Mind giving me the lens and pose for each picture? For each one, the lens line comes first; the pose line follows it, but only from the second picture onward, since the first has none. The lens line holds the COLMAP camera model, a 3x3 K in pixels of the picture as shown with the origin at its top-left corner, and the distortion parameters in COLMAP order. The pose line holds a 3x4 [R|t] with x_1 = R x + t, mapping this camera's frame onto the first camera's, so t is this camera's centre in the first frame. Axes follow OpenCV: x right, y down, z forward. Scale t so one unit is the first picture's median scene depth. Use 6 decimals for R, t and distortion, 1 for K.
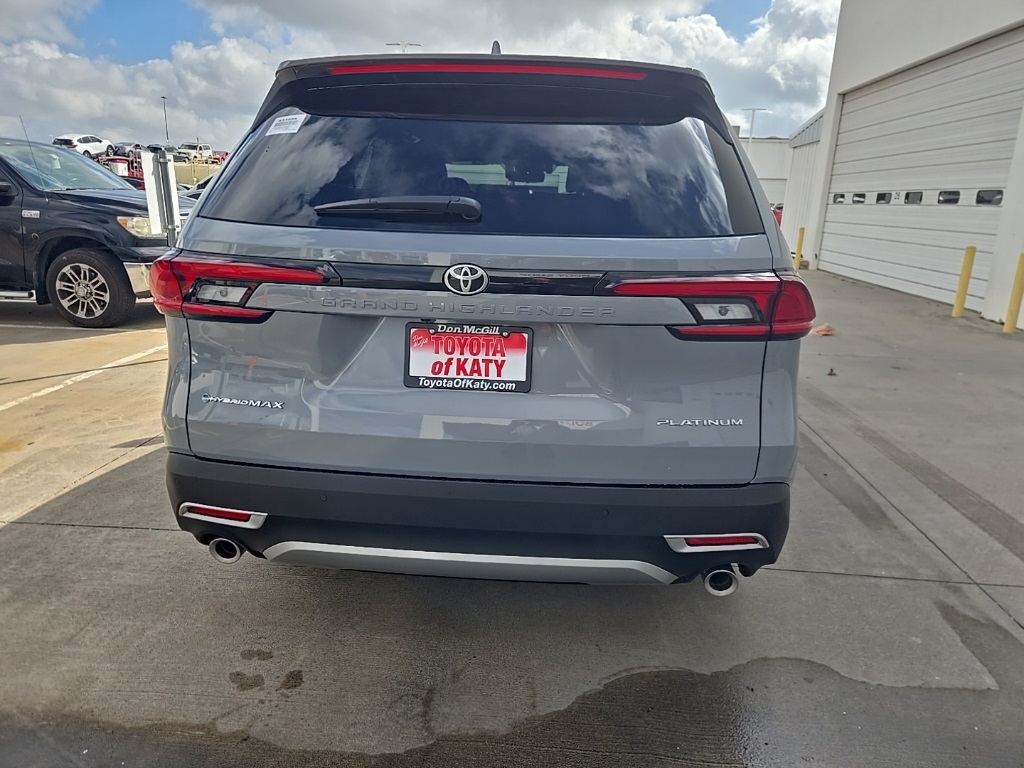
lens RADIAL K [[689.1, 0, 512.0], [0, 689.1, 384.0], [0, 0, 1]] dist [0.061634, -0.045311]
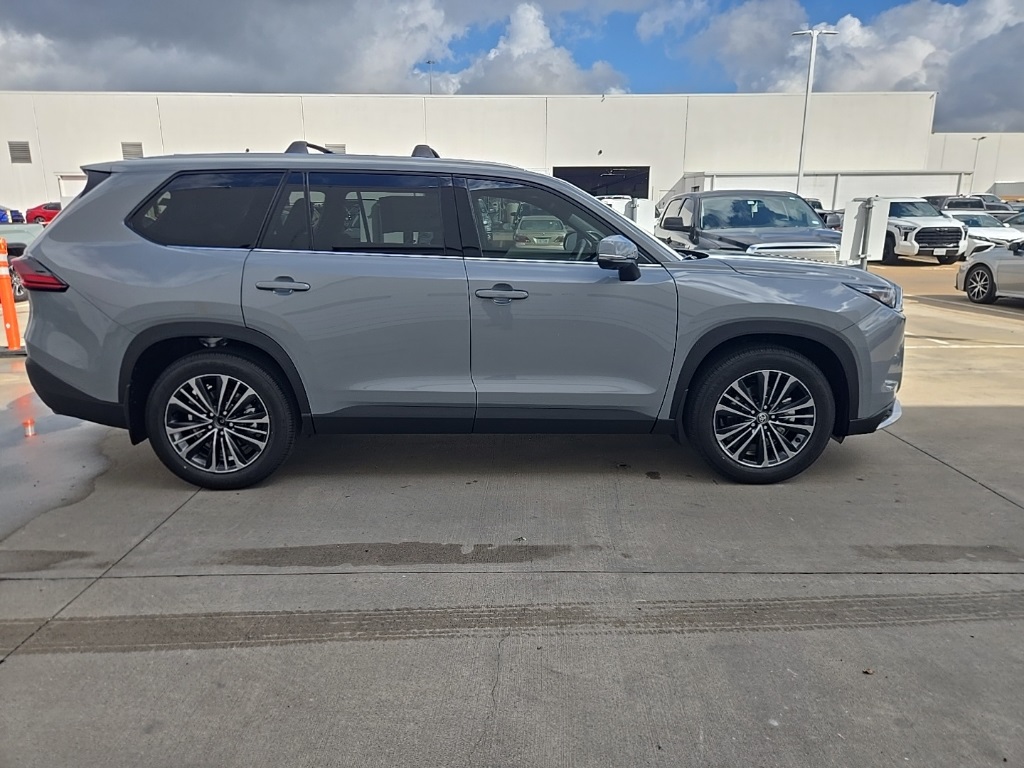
lens RADIAL K [[689.1, 0, 512.0], [0, 689.1, 384.0], [0, 0, 1]] dist [0.061634, -0.045311]
pose [[0.082791, 0.199734, -0.976346, 1.868545], [-0.252577, 0.951927, 0.173321, -0.372998], [0.964028, 0.232253, 0.129259, 1.541695]]
